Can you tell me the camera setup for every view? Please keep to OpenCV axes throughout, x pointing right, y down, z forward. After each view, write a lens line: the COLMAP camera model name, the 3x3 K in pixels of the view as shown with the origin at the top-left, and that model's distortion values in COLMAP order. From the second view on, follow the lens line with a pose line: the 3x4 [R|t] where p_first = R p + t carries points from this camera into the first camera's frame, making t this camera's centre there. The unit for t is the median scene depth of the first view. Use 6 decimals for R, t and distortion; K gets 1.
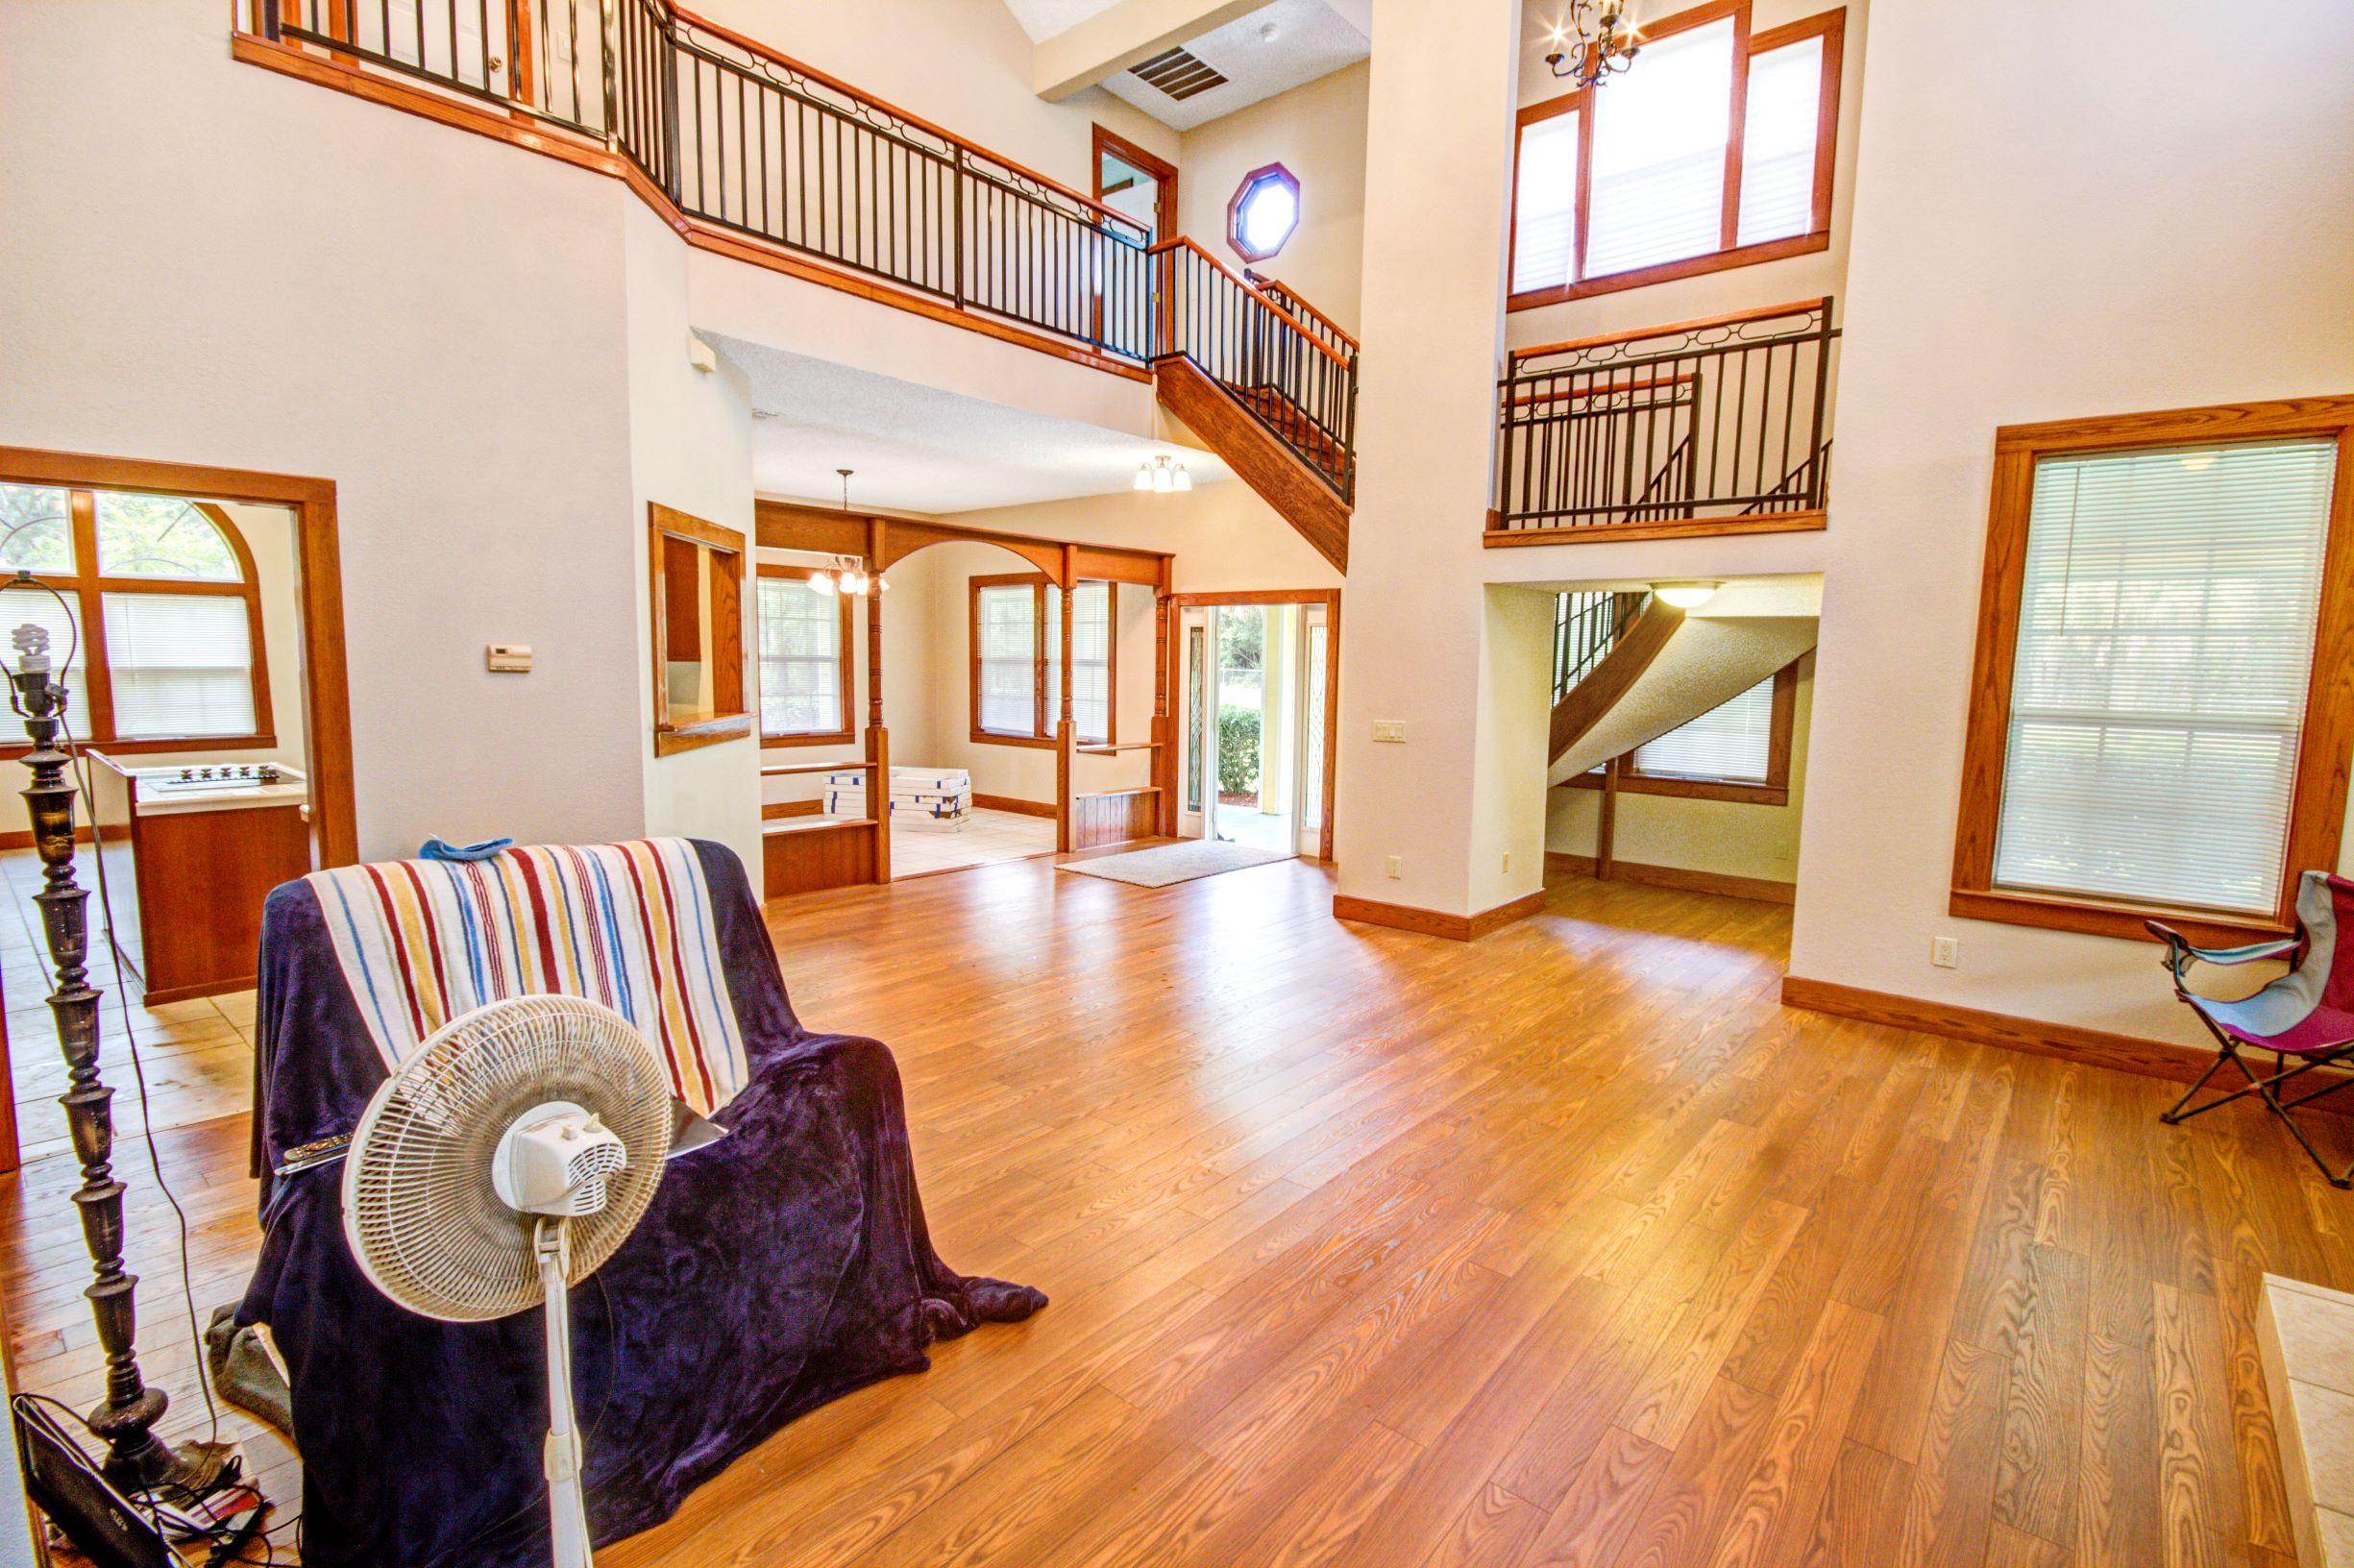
lens RADIAL K [[1080.6, 0, 1167.6], [0, 1080.6, 799.1], [0, 0, 1]] dist [0.001866, -0.003900]
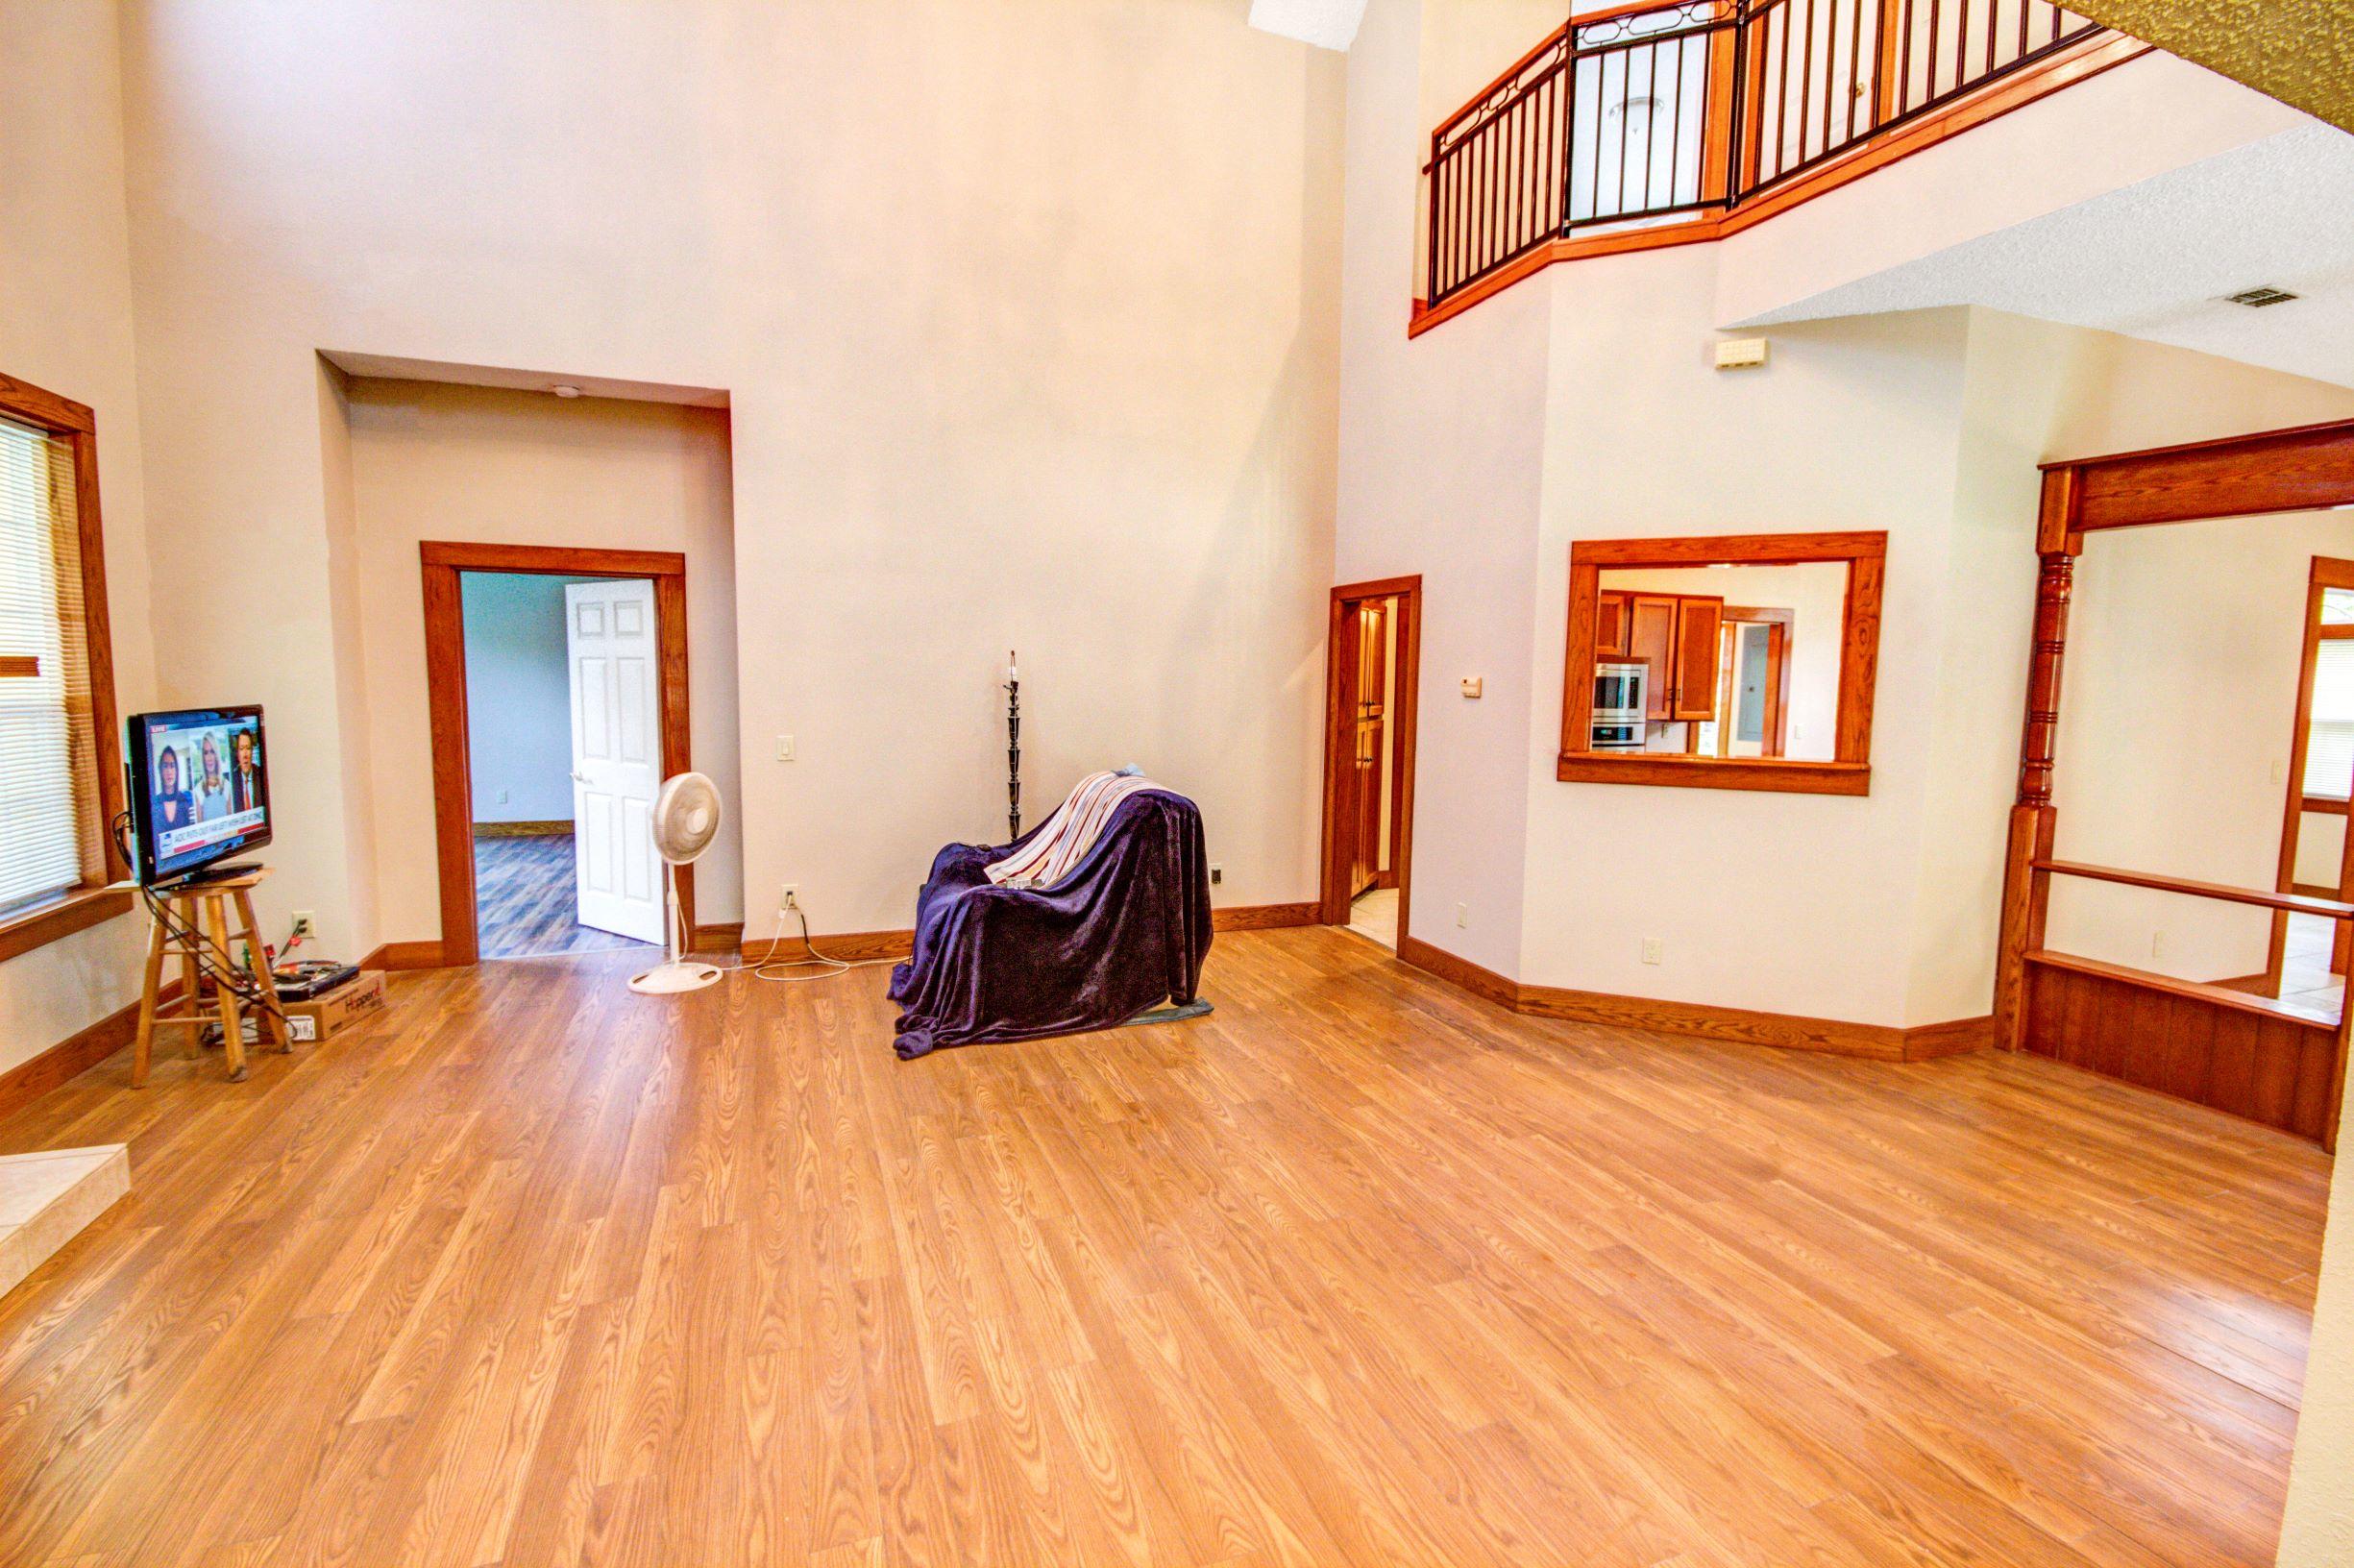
lens RADIAL K [[1080.6, 0, 1209.7], [0, 1080.6, 781.9], [0, 0, 1]] dist [0.001866, -0.003900]
pose [[-0.455881, 0.059475, -0.888051, 0.685831], [-0.133920, 0.981822, 0.134503, -0.145080], [0.879908, 0.180246, -0.439629, 1.266810]]
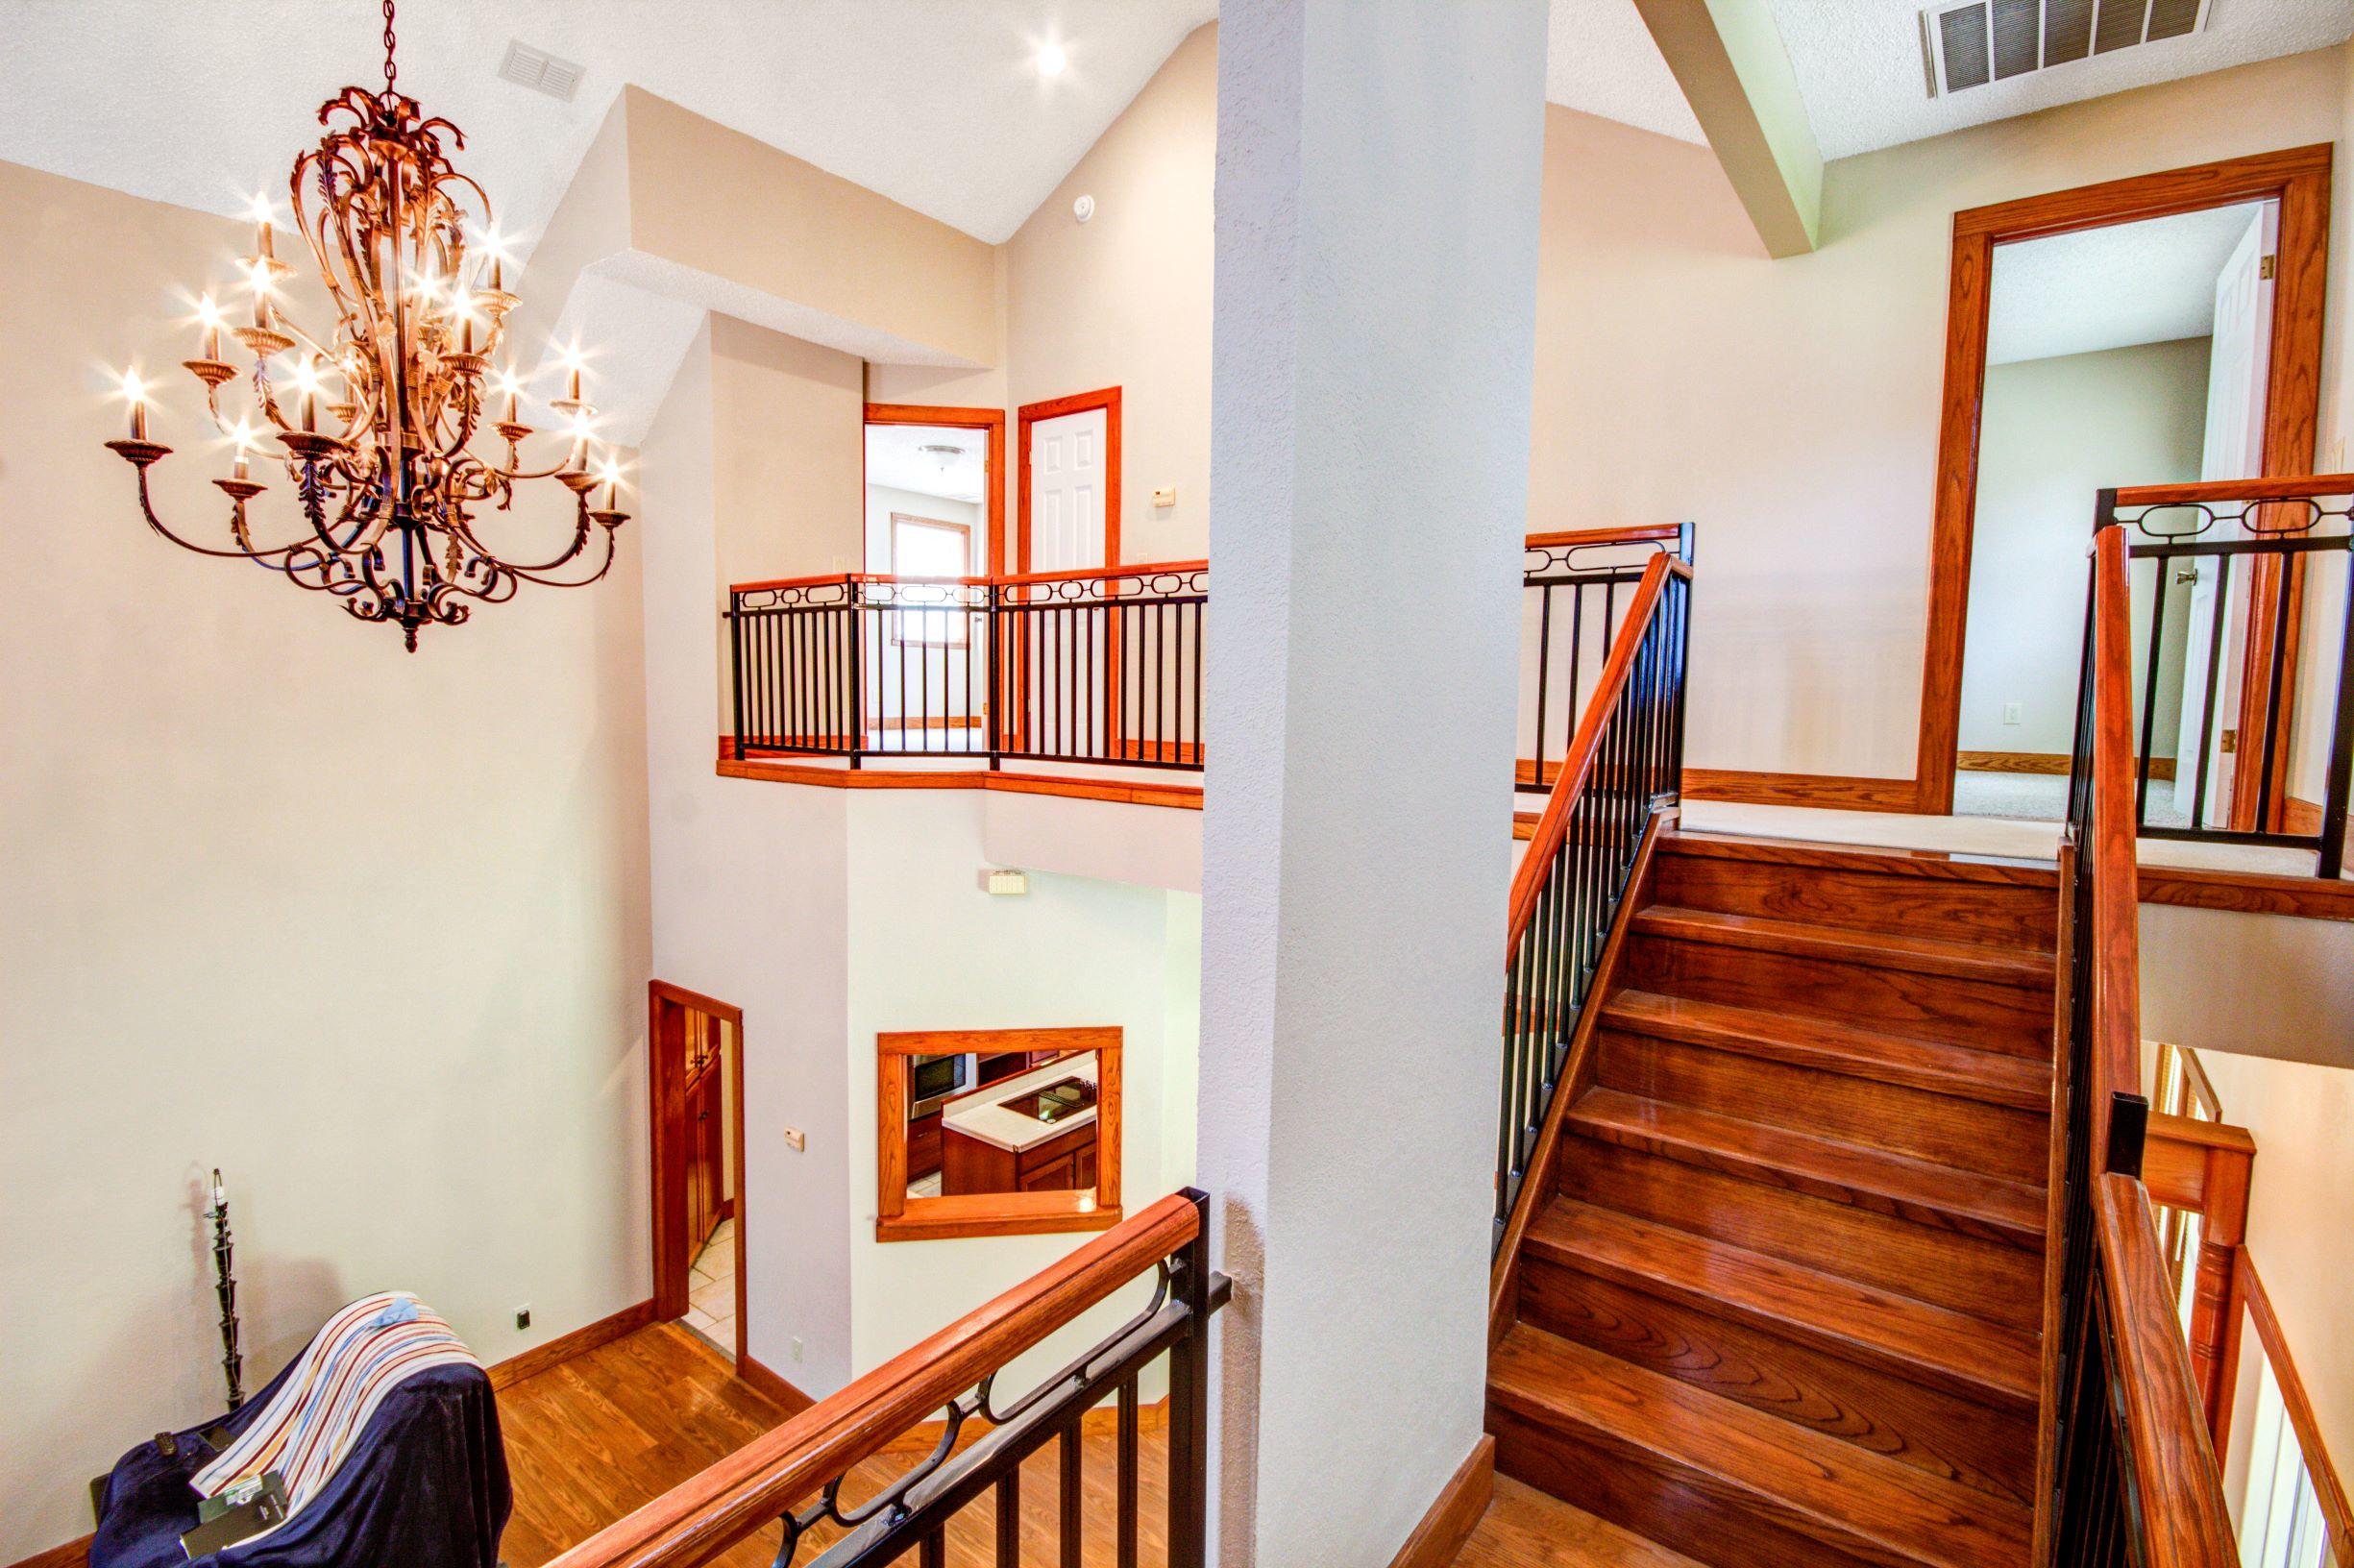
lens RADIAL K [[1080.6, 0, 1191.1], [0, 1080.6, 783.6], [0, 0, 1]] dist [0.001866, -0.003900]
pose [[0.066494, 0.061723, -0.995876, 0.727404], [-0.136450, 0.989271, 0.052203, -0.552146], [0.988413, 0.132416, 0.074203, 1.280418]]
